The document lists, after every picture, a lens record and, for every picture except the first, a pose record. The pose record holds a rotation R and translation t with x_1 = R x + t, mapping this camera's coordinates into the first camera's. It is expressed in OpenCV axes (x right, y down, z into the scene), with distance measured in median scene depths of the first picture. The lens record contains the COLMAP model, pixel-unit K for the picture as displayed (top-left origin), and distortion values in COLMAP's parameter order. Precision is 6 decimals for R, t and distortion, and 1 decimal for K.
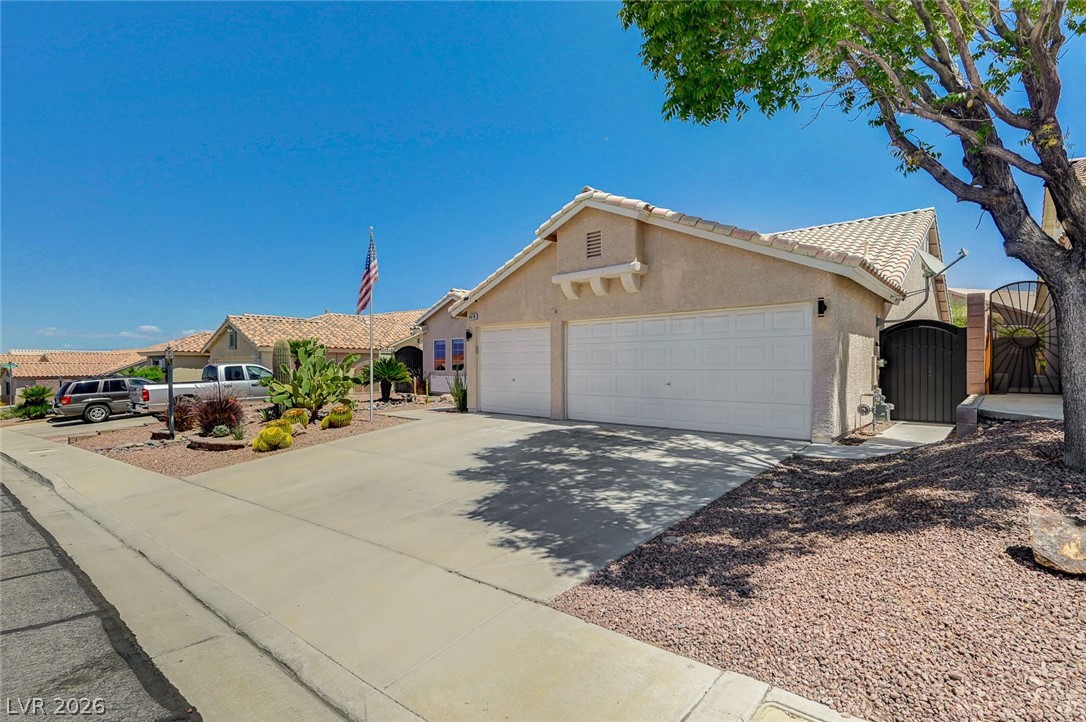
lens RADIAL K [[526.6, 0, 543.0], [0, 526.6, 361.0], [0, 0, 1]] dist [-0.000099, -0.000005]
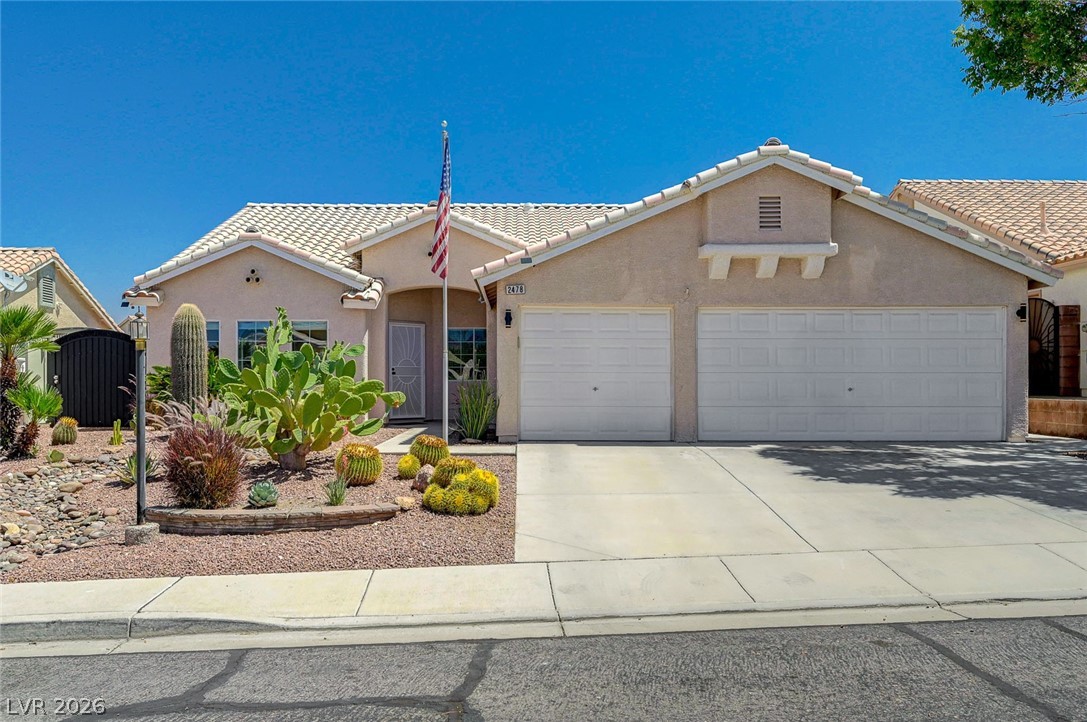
lens RADIAL K [[852.1, 0, 543.5], [0, 852.1, 361.0], [0, 0, 1]] dist [0.003377, -0.004161]
pose [[0.728175, 0.014140, 0.685245, -1.013322], [-0.005752, 0.999878, -0.014520, 0.019276], [-0.685367, 0.006632, 0.728168, 0.311044]]
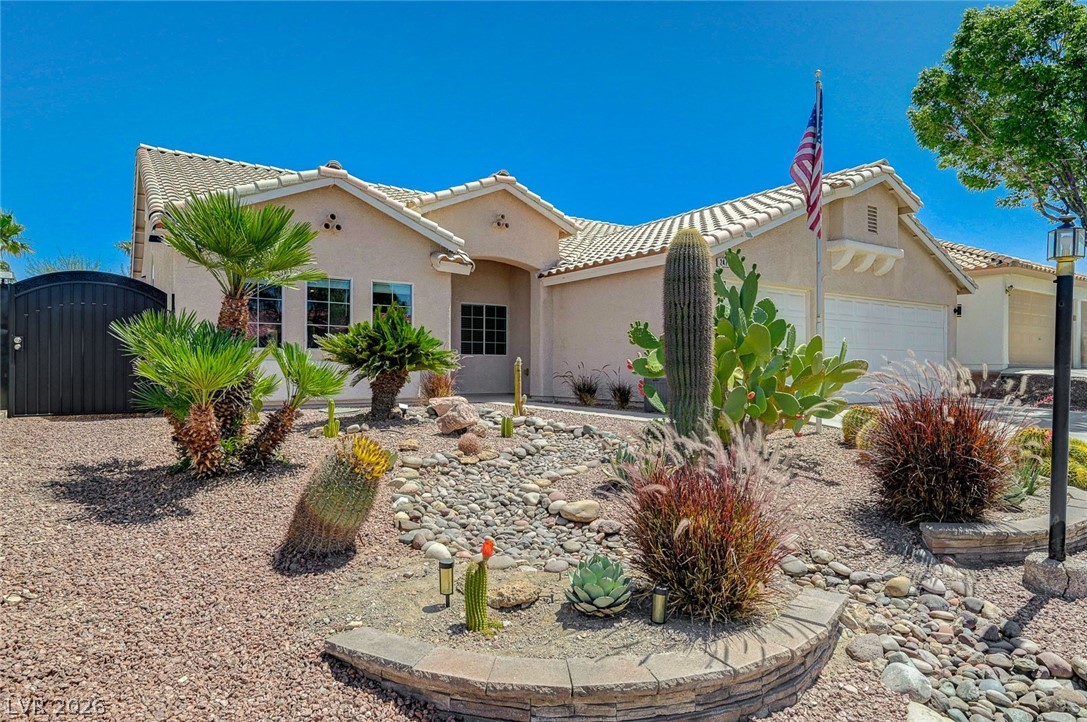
lens RADIAL K [[611.8, 0, 543.5], [0, 611.8, 361.0], [0, 0, 1]] dist [-0.000151, -0.000207]
pose [[0.249616, 0.006891, 0.968320, -1.145807], [-0.013976, 0.999896, -0.003513, 0.051931], [-0.968244, -0.012657, 0.249686, 1.303181]]
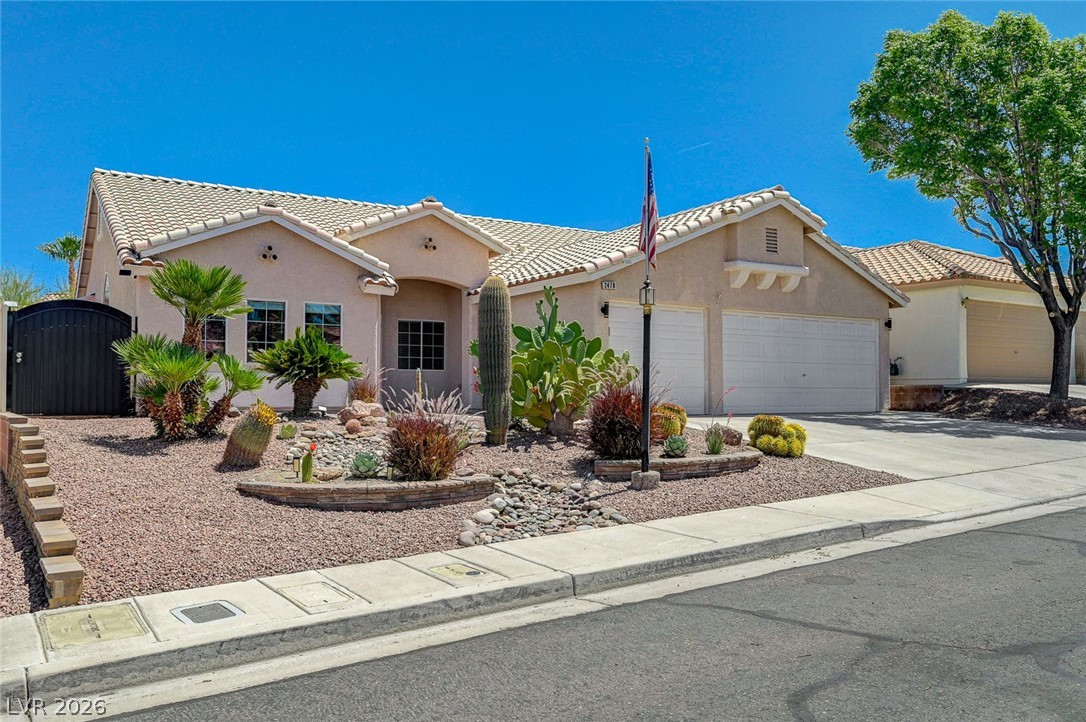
lens RADIAL K [[809.8, 0, 543.0], [0, 809.8, 361.0], [0, 0, 1]] dist [-0.005714, -0.000957]
pose [[0.284339, 0.035707, 0.958059, -1.550676], [-0.011307, 0.999362, -0.033890, 0.074892], [-0.958657, -0.001196, 0.284561, 0.978978]]
